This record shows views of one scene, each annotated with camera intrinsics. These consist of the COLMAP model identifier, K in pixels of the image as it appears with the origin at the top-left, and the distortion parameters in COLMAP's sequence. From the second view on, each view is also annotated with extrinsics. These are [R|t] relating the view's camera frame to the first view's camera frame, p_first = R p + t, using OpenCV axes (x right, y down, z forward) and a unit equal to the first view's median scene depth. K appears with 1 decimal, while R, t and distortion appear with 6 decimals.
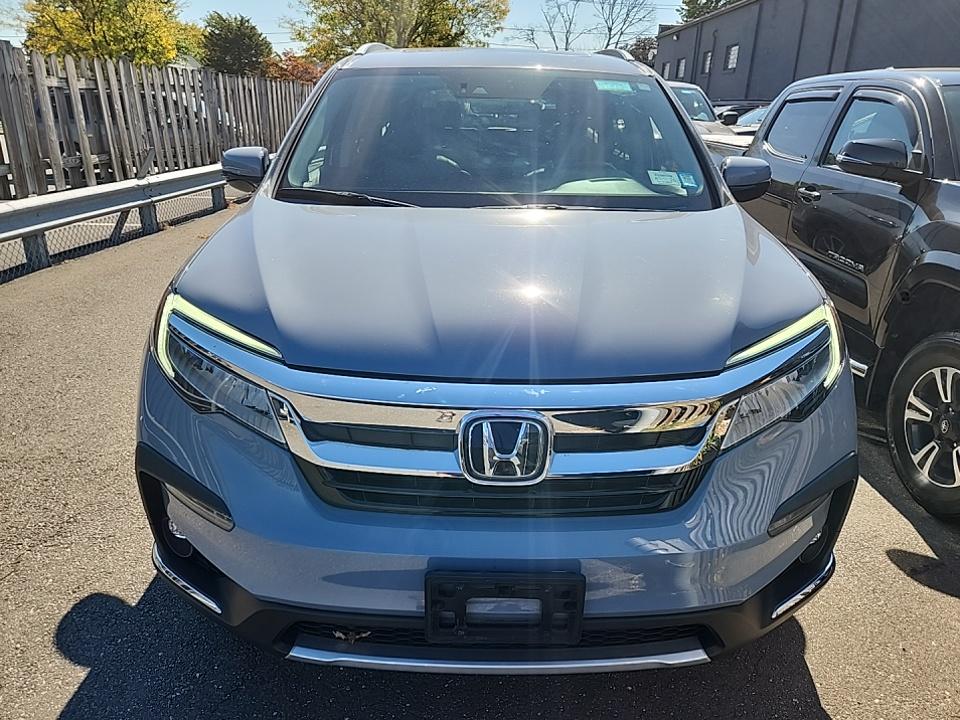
lens RADIAL K [[652.1, 0, 479.2], [0, 652.1, 357.6], [0, 0, 1]] dist [0.027531, -0.027692]
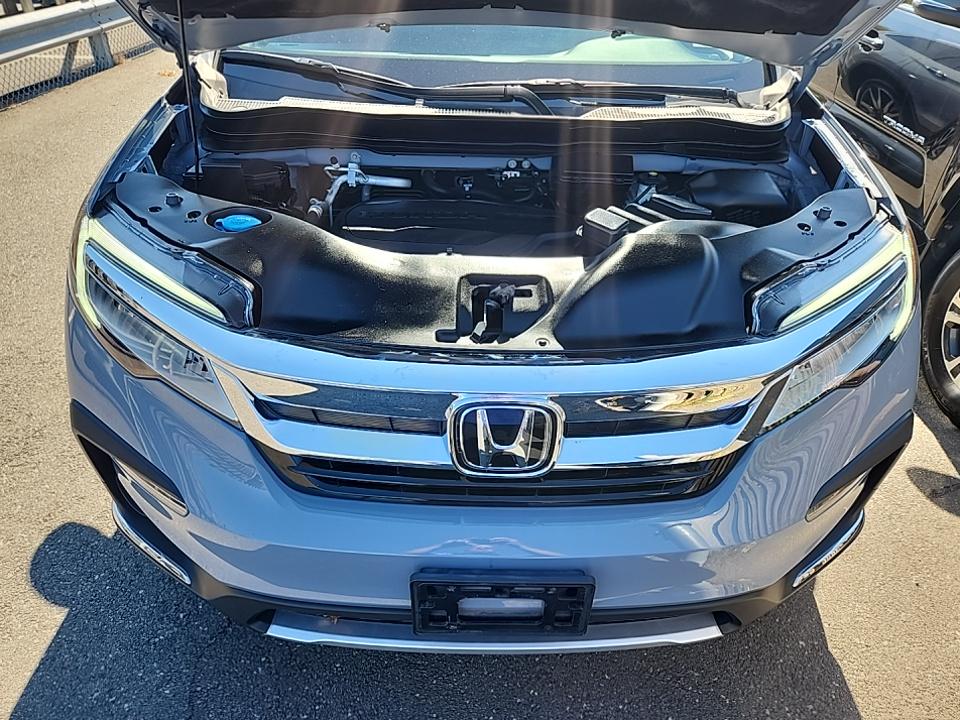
lens RADIAL K [[652.1, 0, 484.5], [0, 652.1, 367.7], [0, 0, 1]] dist [0.027531, -0.027692]
pose [[0.999961, -0.001373, 0.008781, 0.005839], [-0.000907, 0.967061, 0.254541, -0.117403], [-0.008841, -0.254539, 0.967022, 0.172676]]
